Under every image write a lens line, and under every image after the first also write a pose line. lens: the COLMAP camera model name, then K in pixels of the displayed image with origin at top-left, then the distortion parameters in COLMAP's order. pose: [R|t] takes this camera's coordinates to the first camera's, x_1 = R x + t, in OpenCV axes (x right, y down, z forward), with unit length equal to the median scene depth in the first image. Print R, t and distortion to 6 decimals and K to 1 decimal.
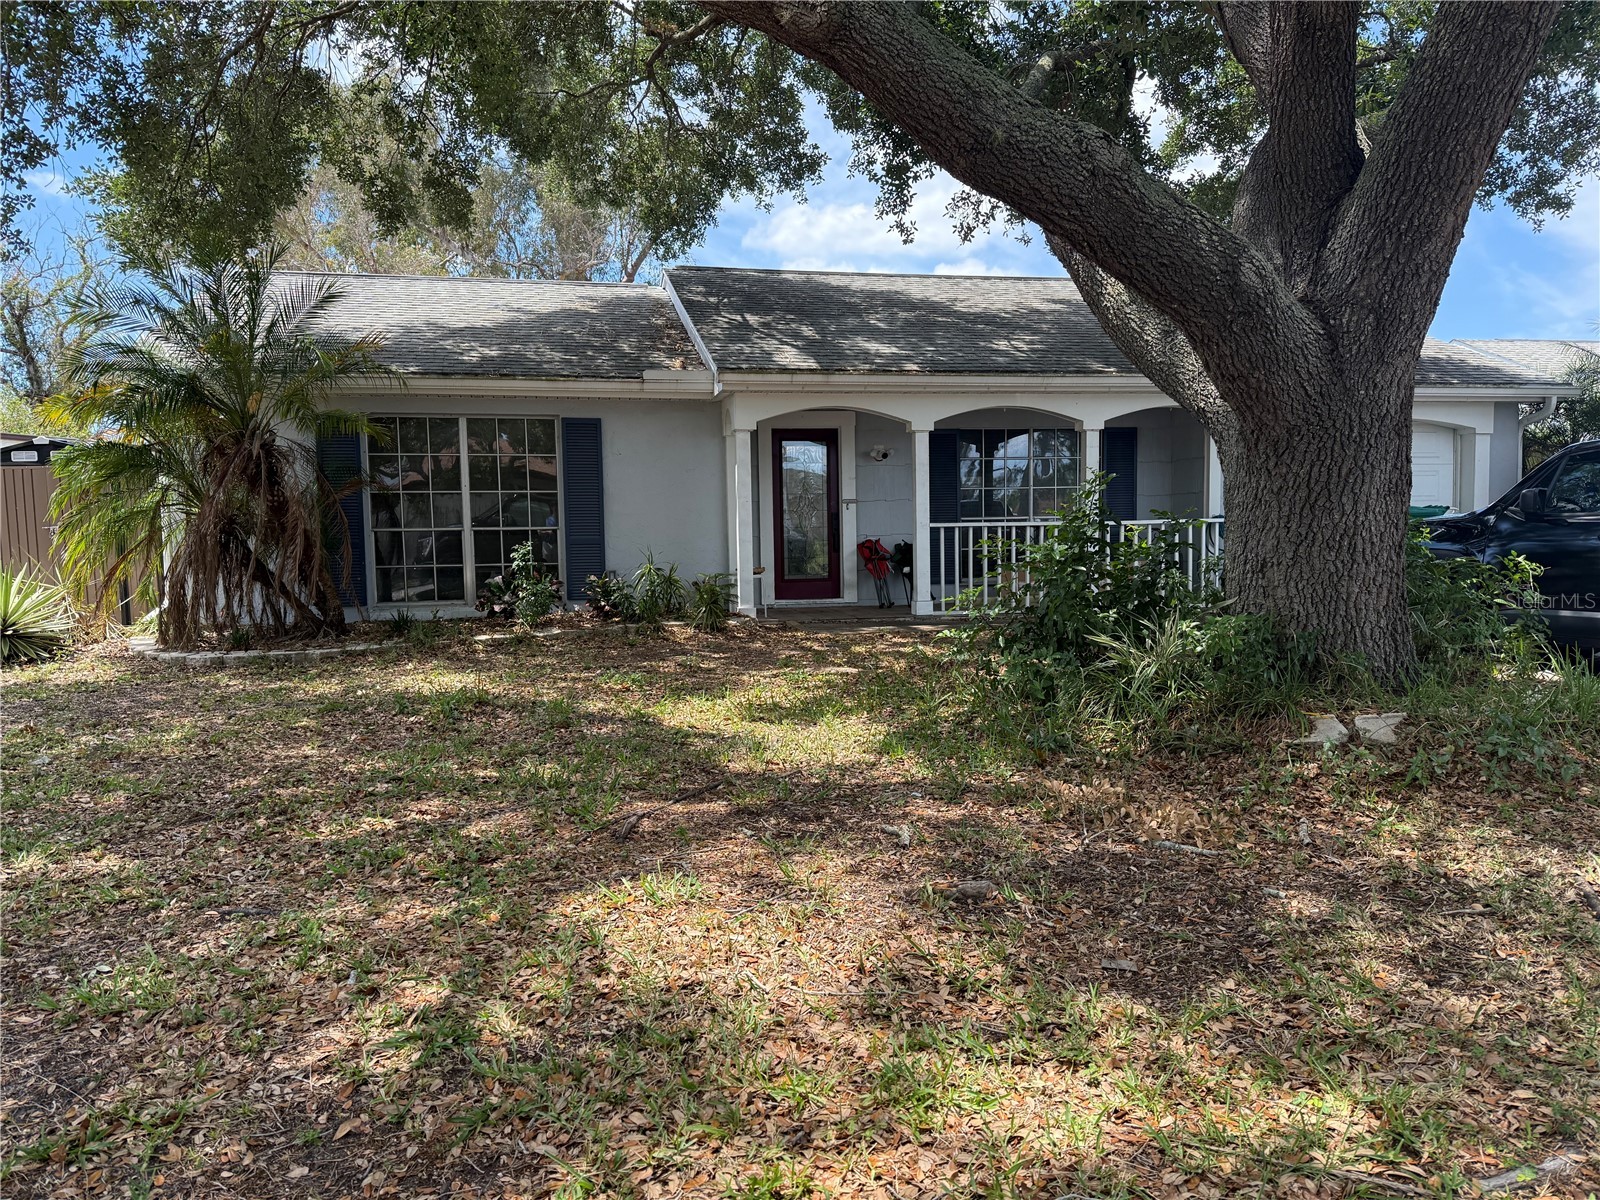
lens RADIAL K [[1133.7, 0, 800.3], [0, 1133.7, 603.0], [0, 0, 1]] dist [0.041442, -0.032192]
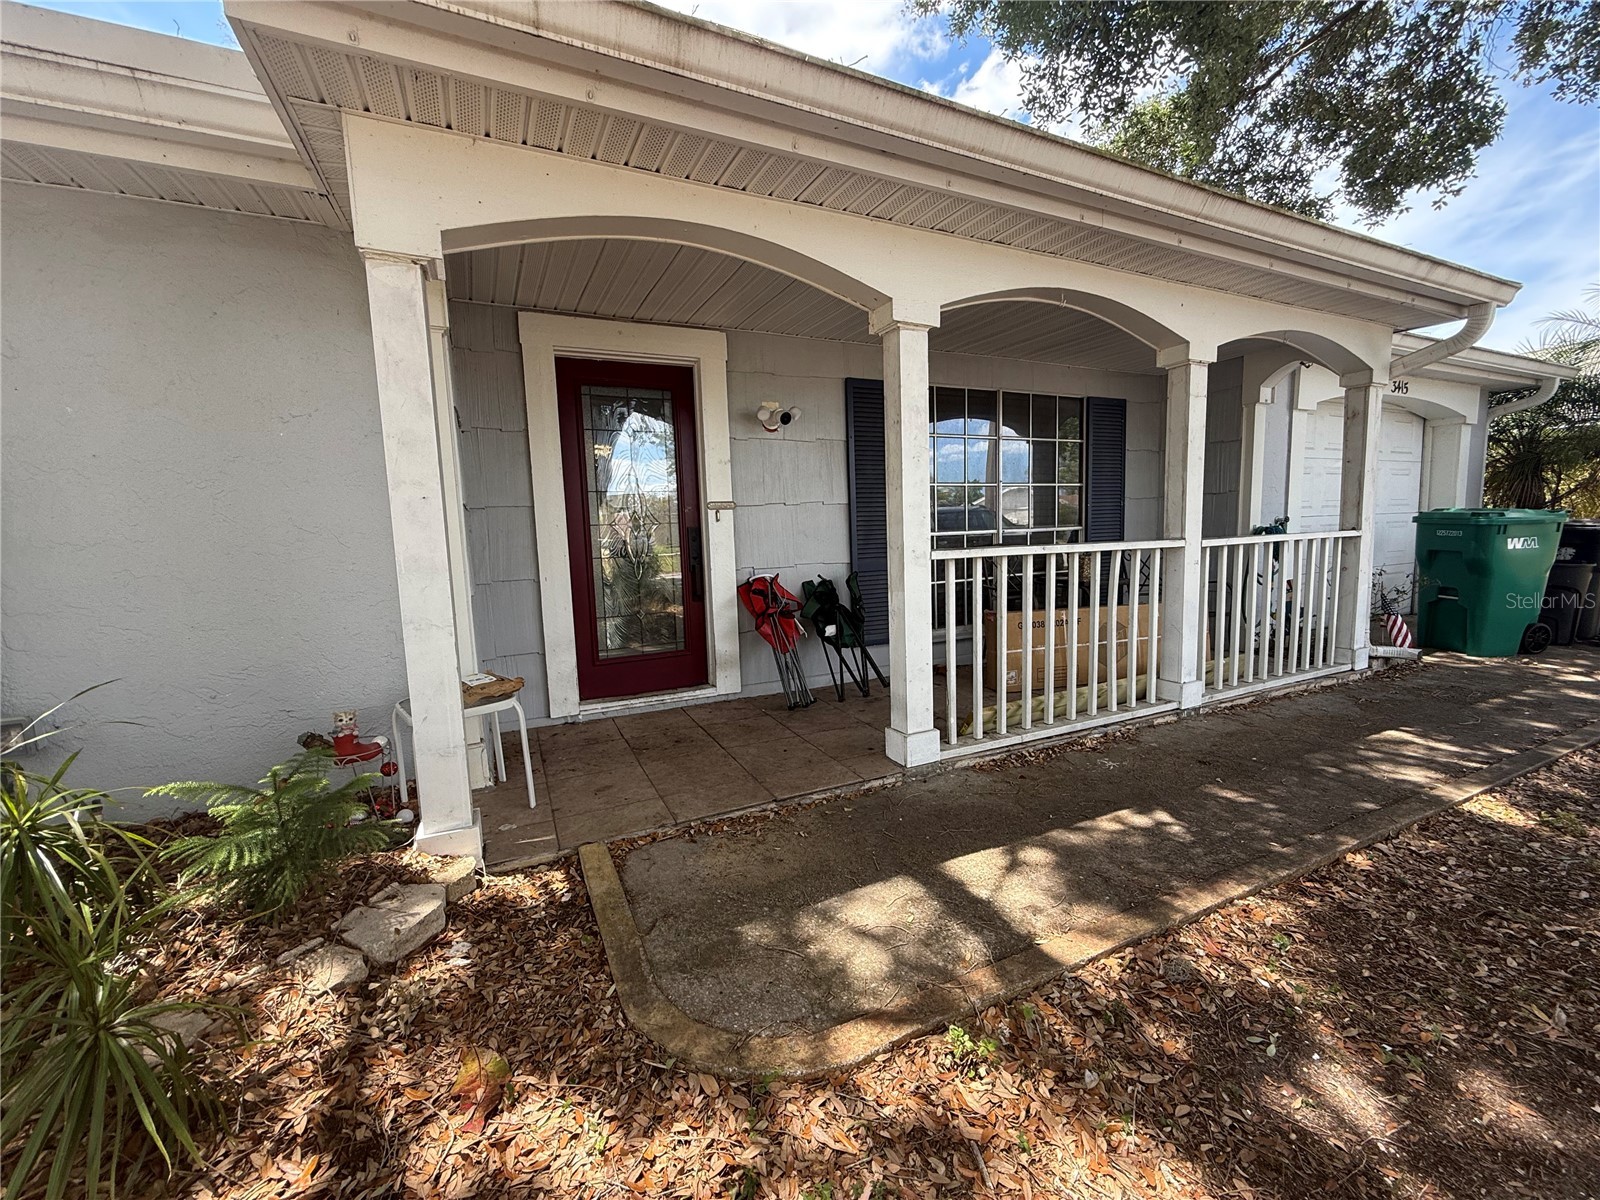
lens RADIAL K [[643.4, 0, 812.3], [0, 643.4, 596.0], [0, 0, 1]] dist [0.003249, -0.000169]
pose [[0.967262, -0.041030, 0.250442, 0.007995], [0.032513, 0.998747, 0.038053, -0.058029], [-0.251689, -0.028665, 0.967383, 0.701318]]
